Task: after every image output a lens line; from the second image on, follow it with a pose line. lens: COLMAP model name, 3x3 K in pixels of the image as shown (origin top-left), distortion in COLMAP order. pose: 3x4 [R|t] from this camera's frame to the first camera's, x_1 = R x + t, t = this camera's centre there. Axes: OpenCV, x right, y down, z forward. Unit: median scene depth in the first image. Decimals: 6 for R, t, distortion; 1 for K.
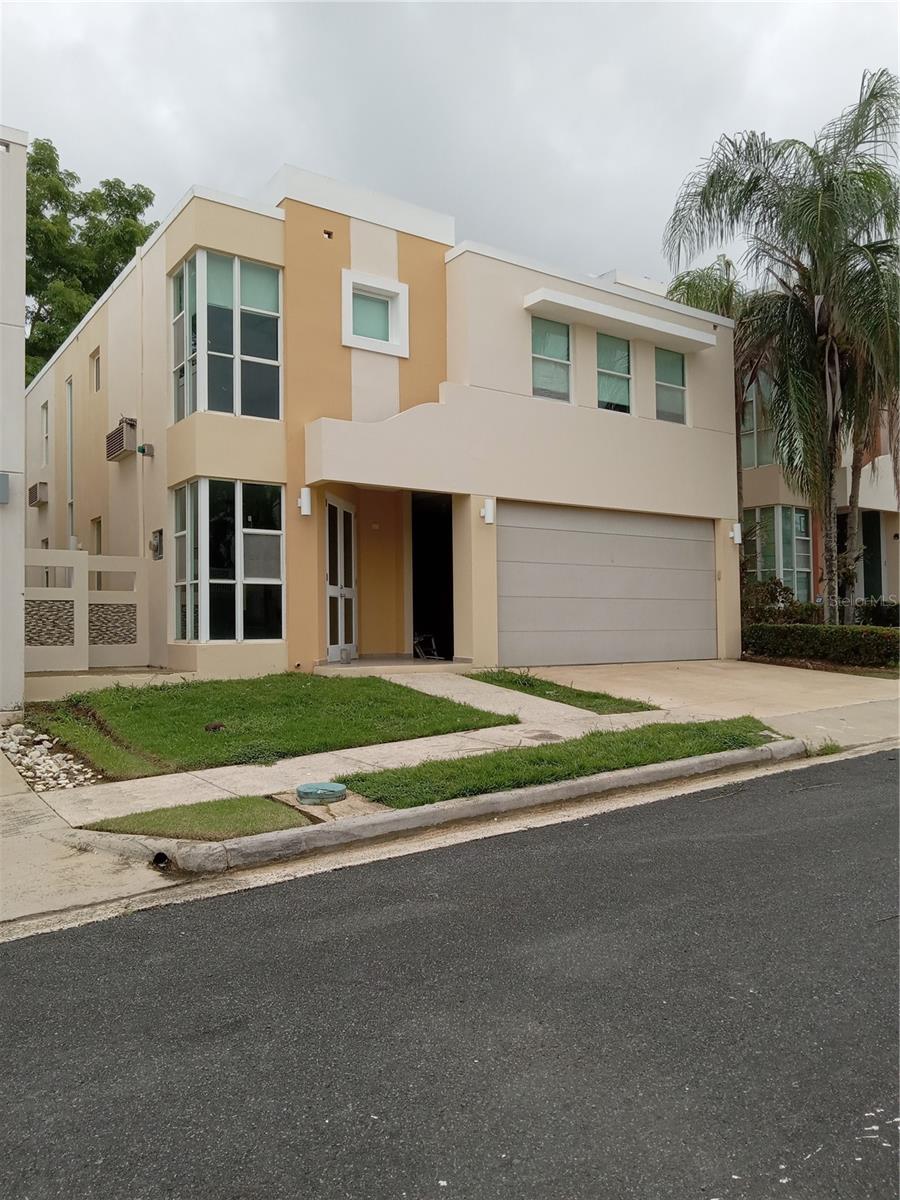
lens RADIAL K [[882.3, 0, 450.0], [0, 882.3, 600.0], [0, 0, 1]] dist [-0.007323, 0.006195]
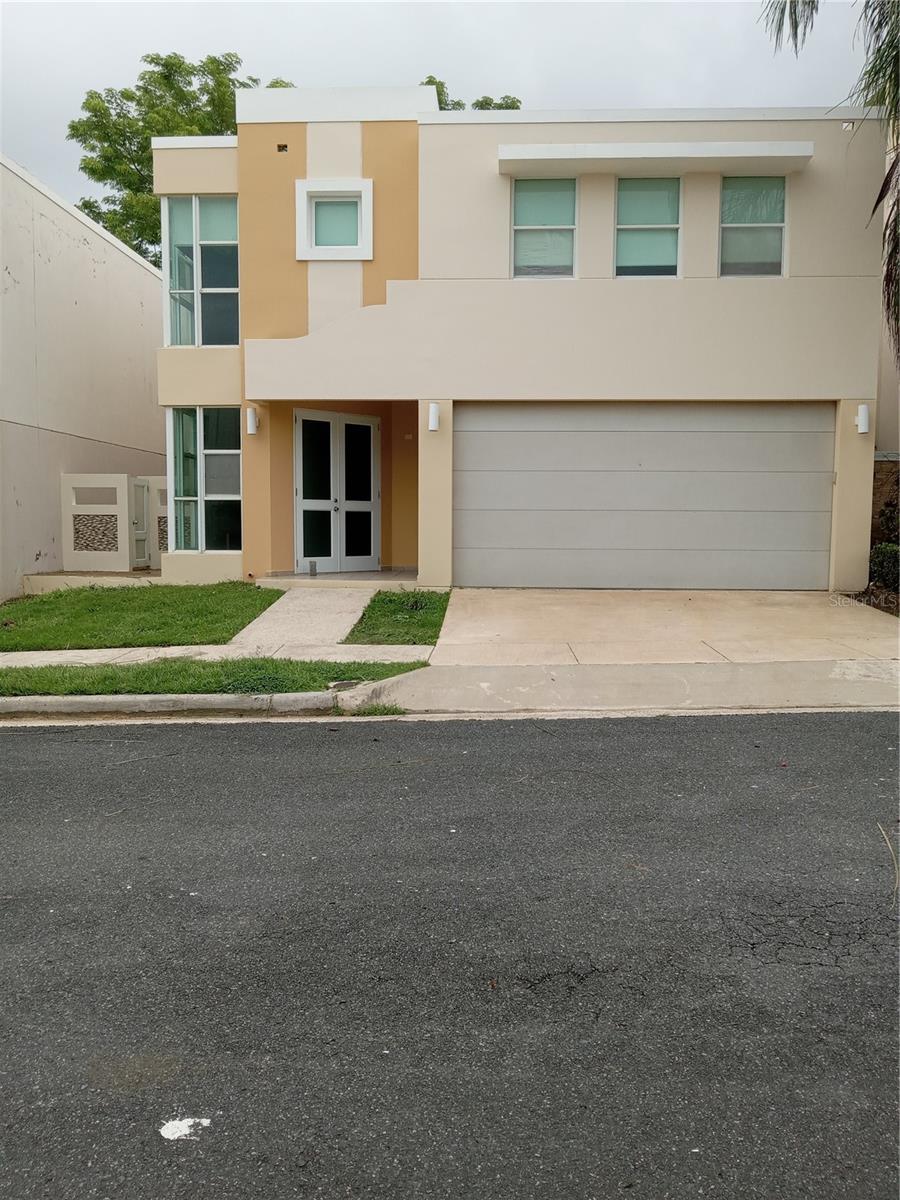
lens RADIAL K [[882.3, 0, 450.0], [0, 882.3, 600.0], [0, 0, 1]] dist [-0.007323, 0.006195]
pose [[0.796412, 0.061876, -0.601581, 0.666159], [0.006901, 0.993757, 0.111350, -0.014451], [0.604715, -0.092832, 0.791013, 0.282218]]
